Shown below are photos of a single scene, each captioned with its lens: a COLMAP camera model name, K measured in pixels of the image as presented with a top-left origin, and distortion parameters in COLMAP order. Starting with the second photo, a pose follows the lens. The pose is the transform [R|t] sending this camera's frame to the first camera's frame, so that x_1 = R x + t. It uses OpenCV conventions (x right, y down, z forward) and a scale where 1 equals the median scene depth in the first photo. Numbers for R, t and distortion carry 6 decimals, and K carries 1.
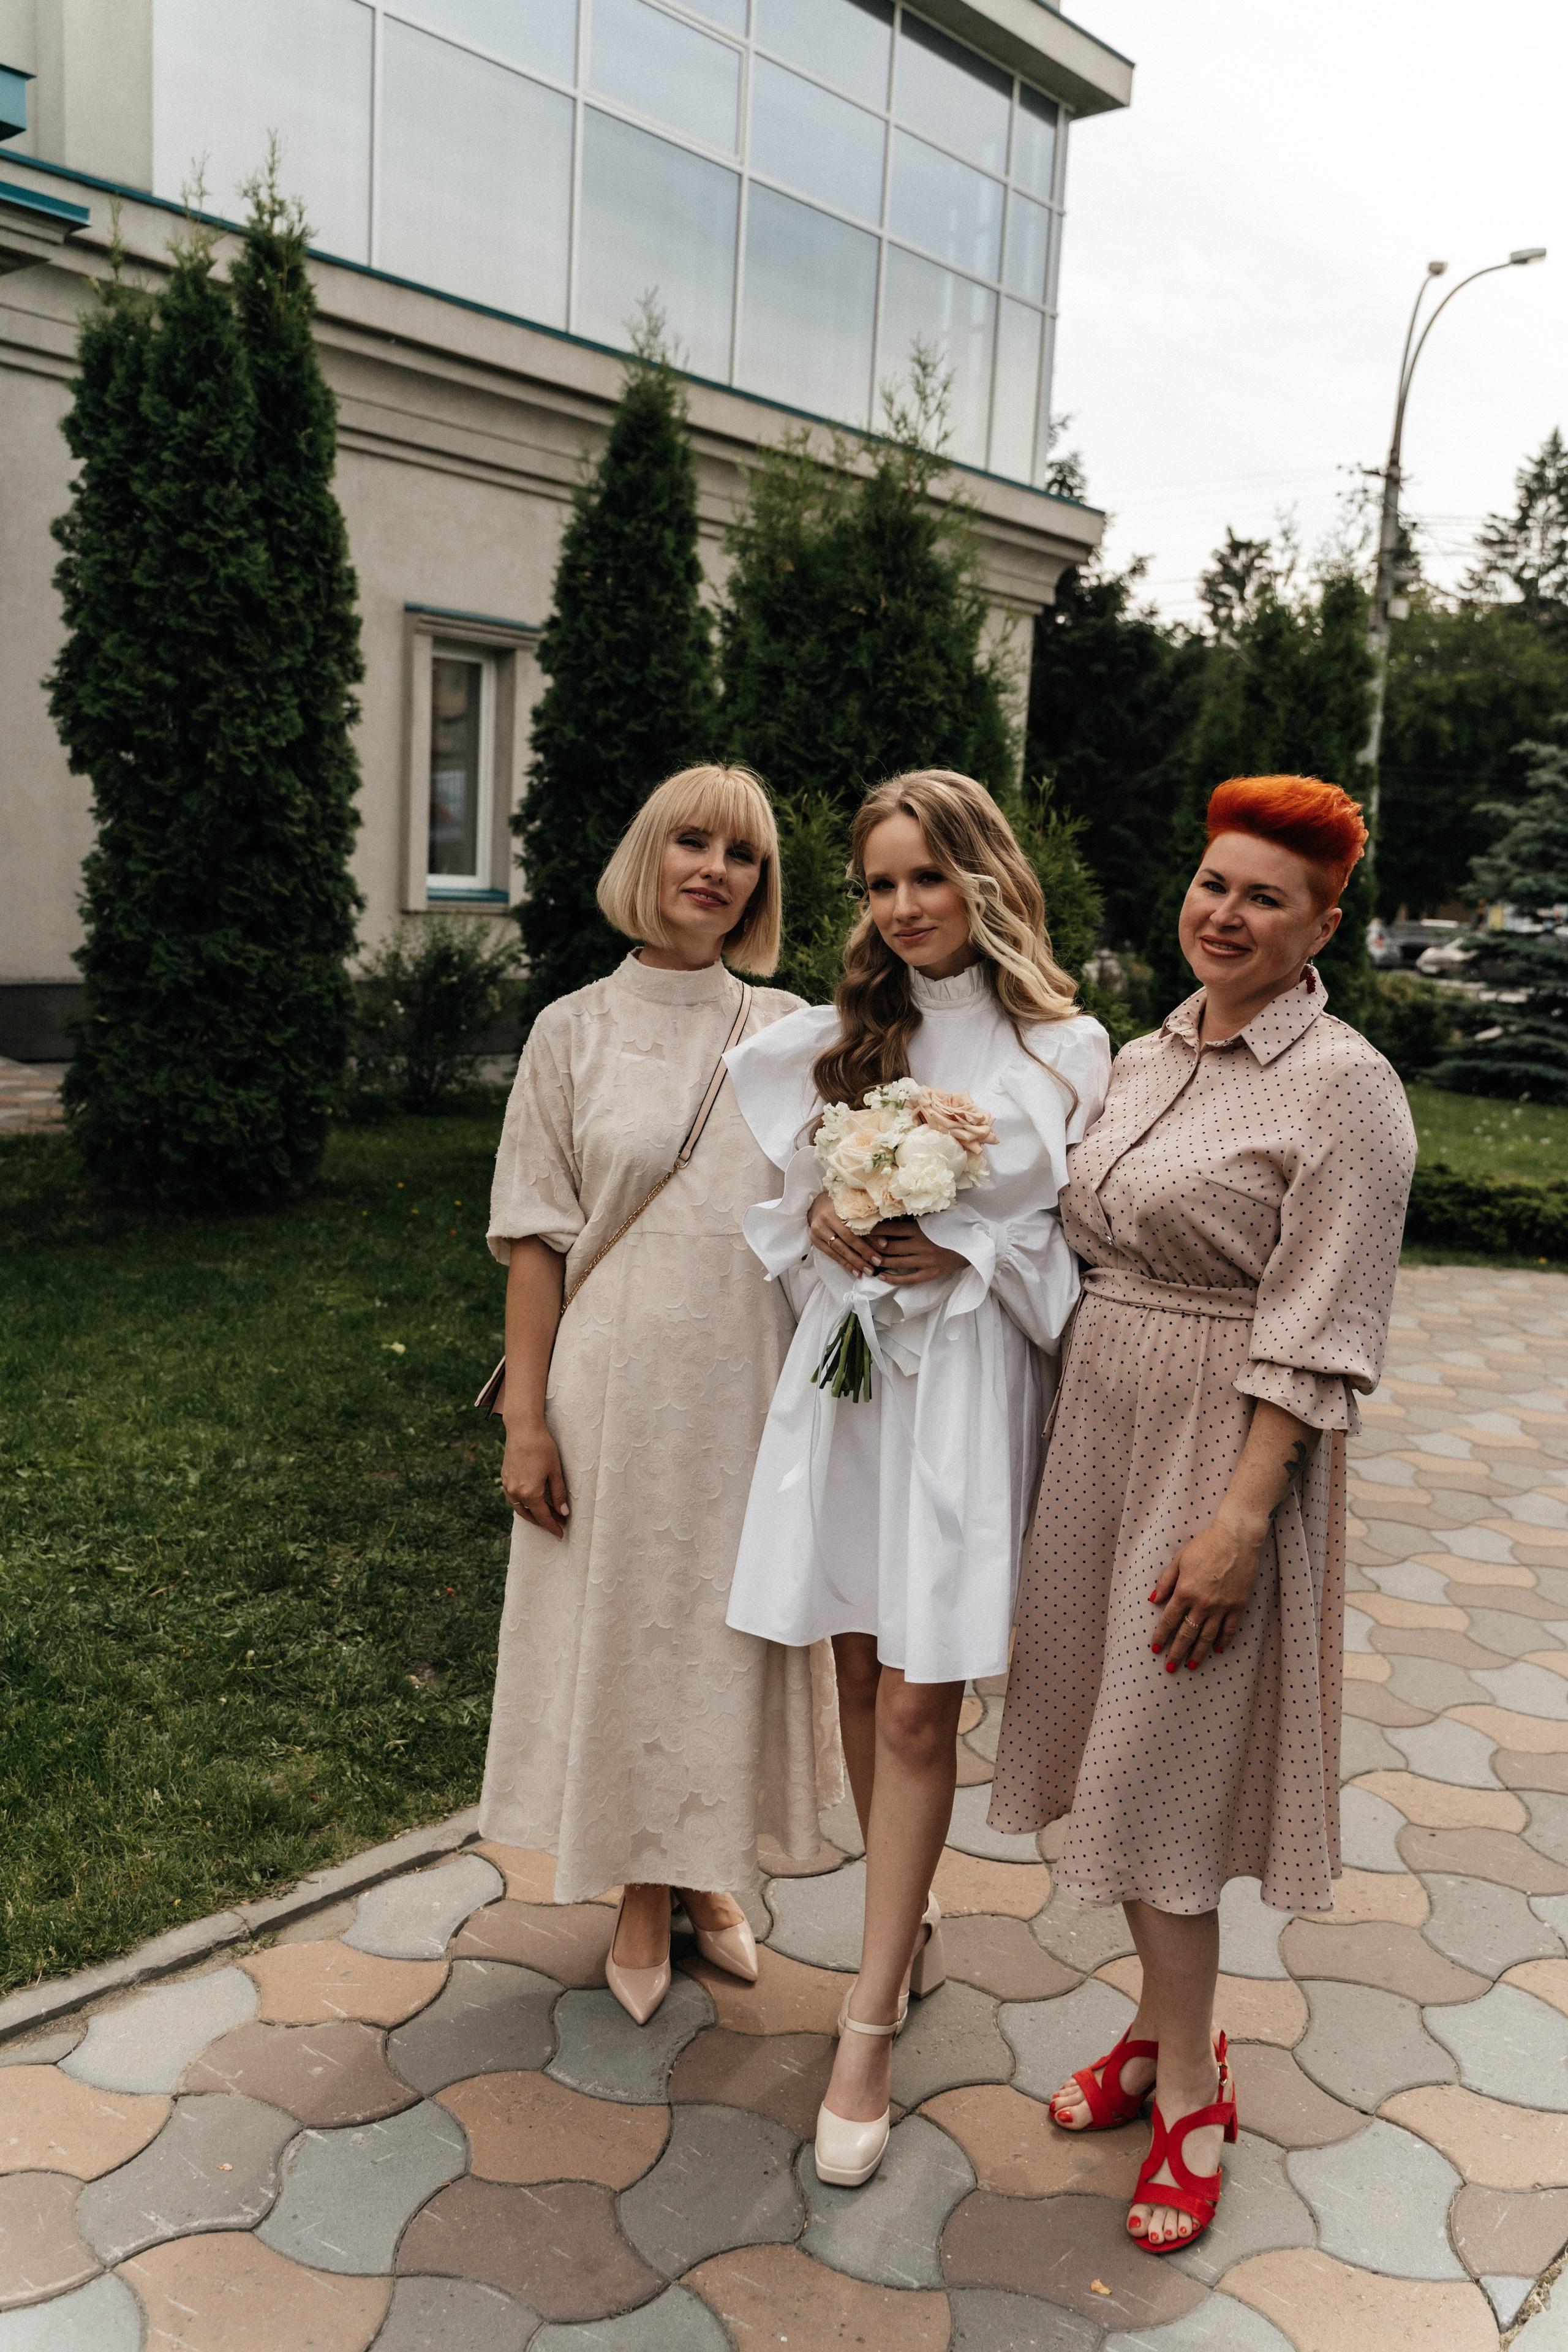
lens RADIAL K [[1829.2, 0, 838.2], [0, 1829.2, 1176.0], [0, 0, 1]] dist [0.021197, -0.031931]
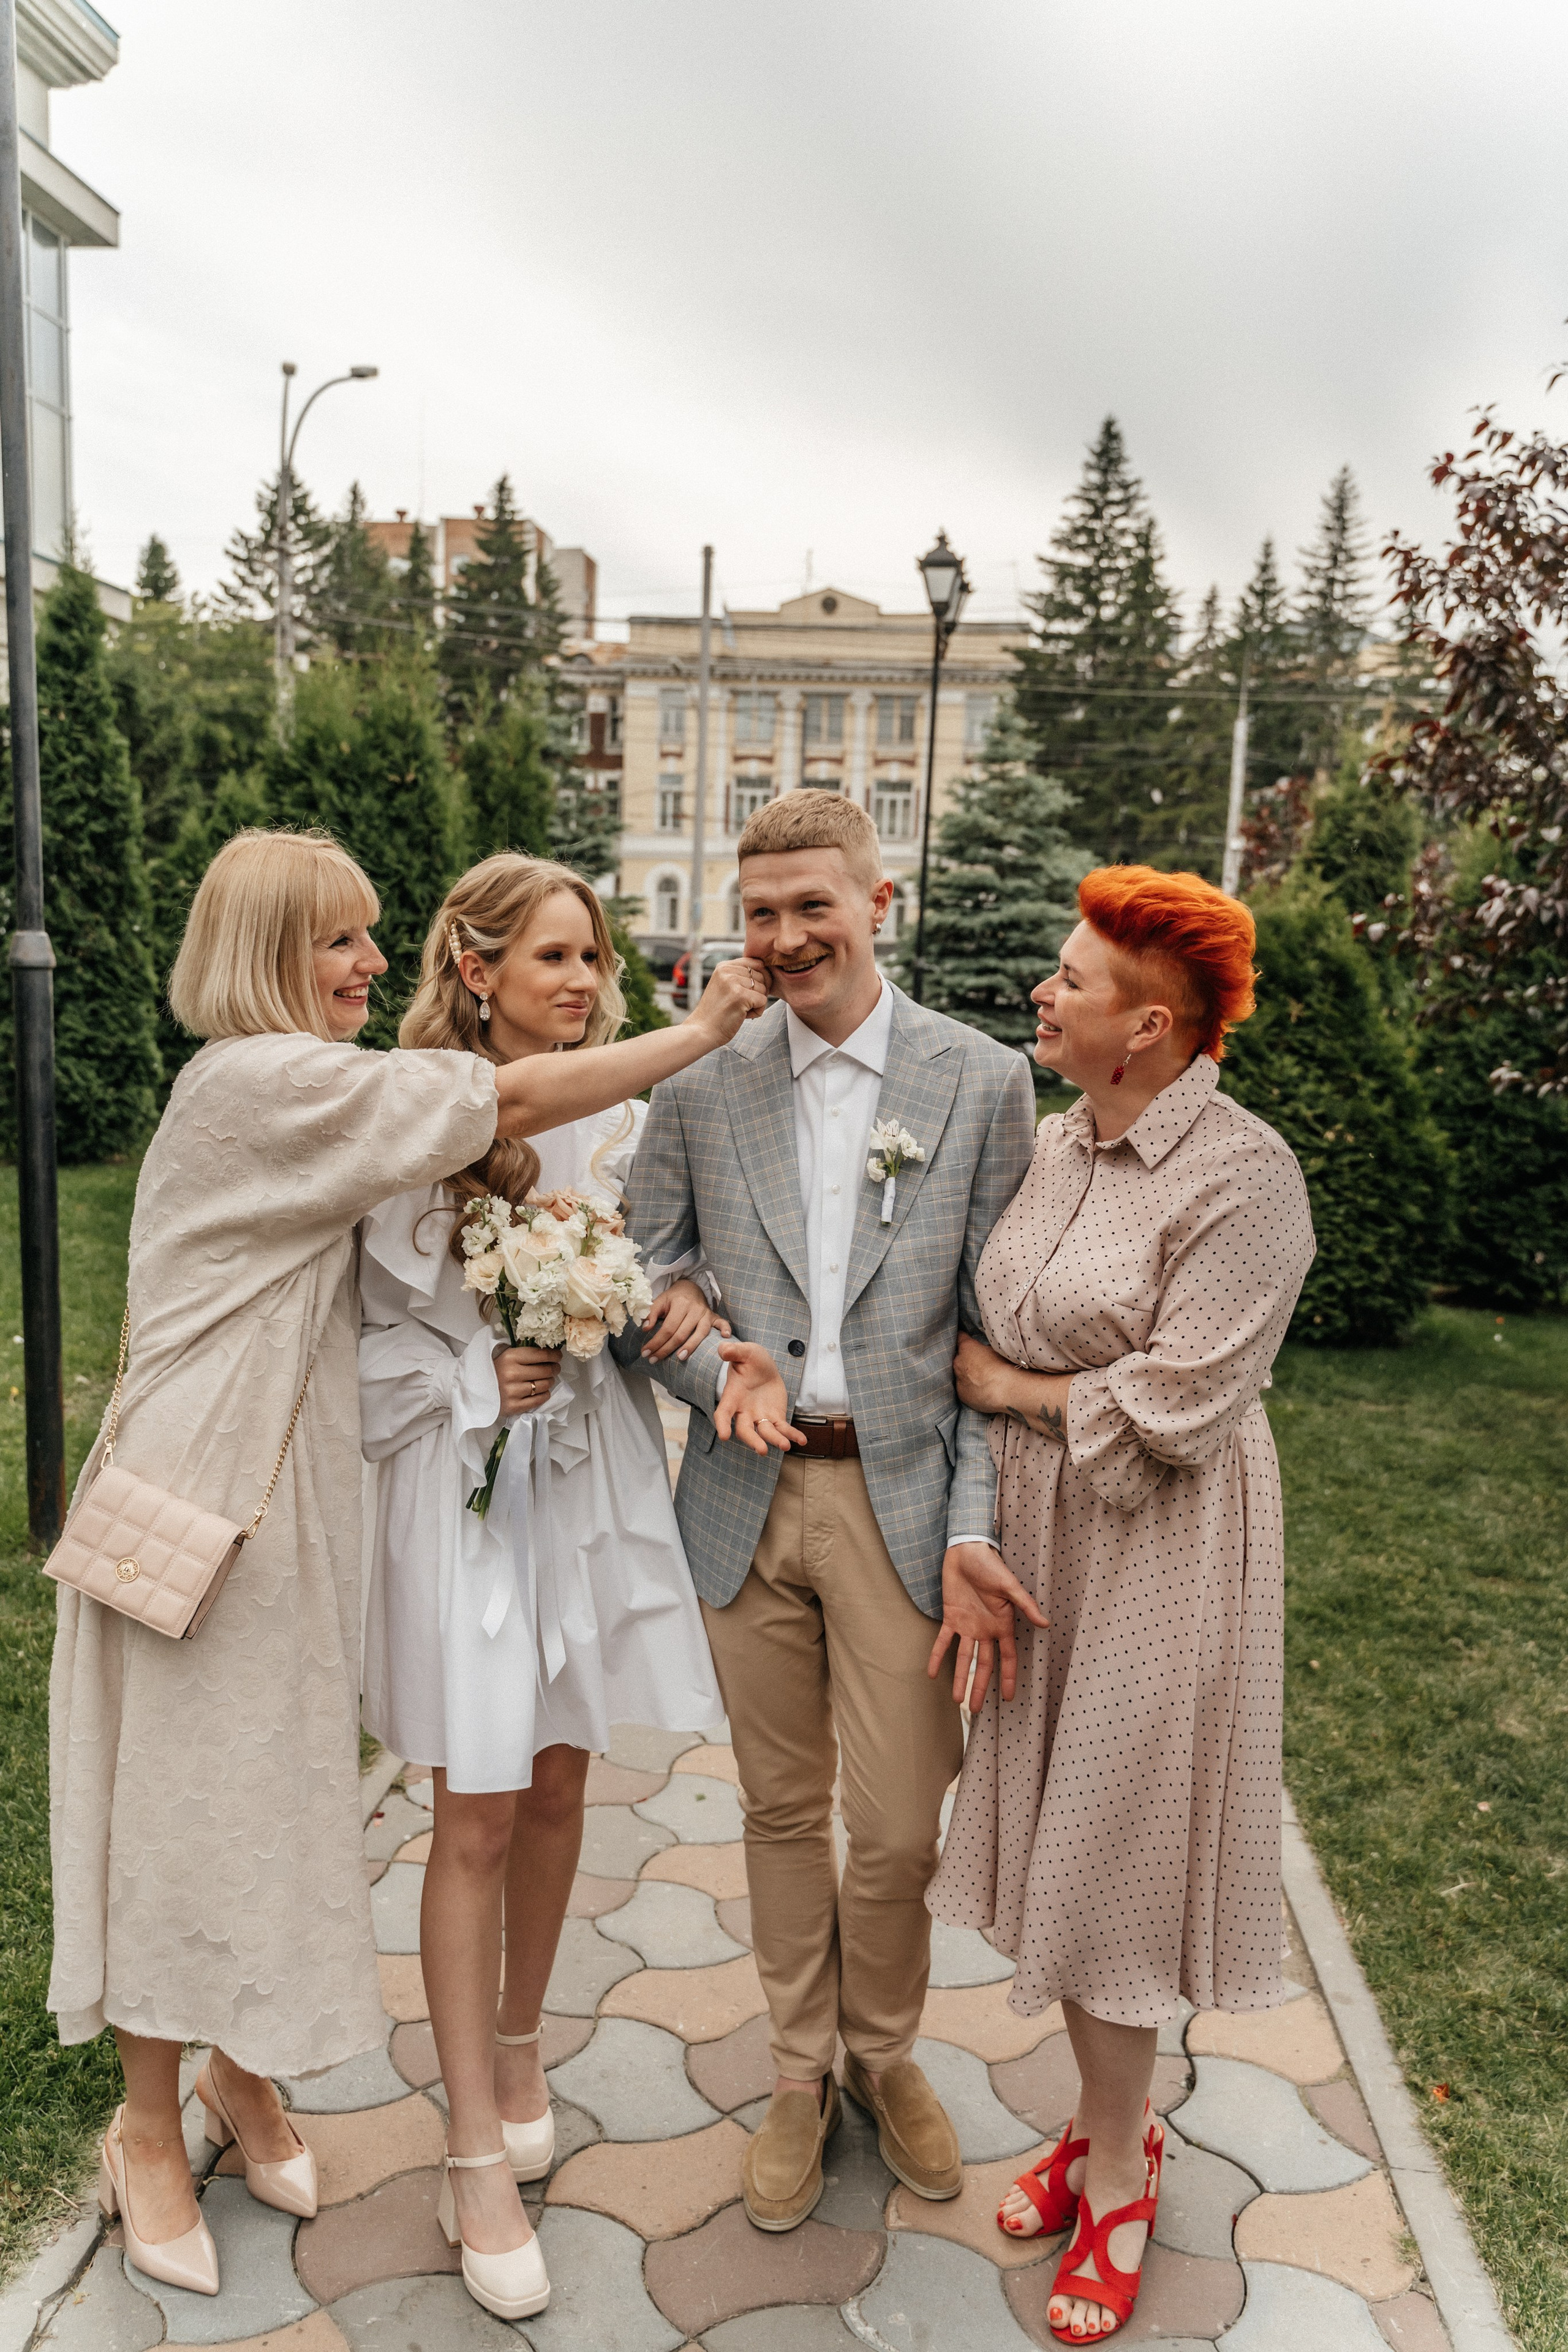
lens RADIAL K [[1829.2, 0, 805.3], [0, 1829.2, 1153.9], [0, 0, 1]] dist [0.021197, -0.031931]
pose [[0.802711, -0.098563, 0.588166, -0.616221], [0.103839, 0.994282, 0.024903, 0.016099], [-0.587258, 0.041085, 0.808356, -0.460727]]
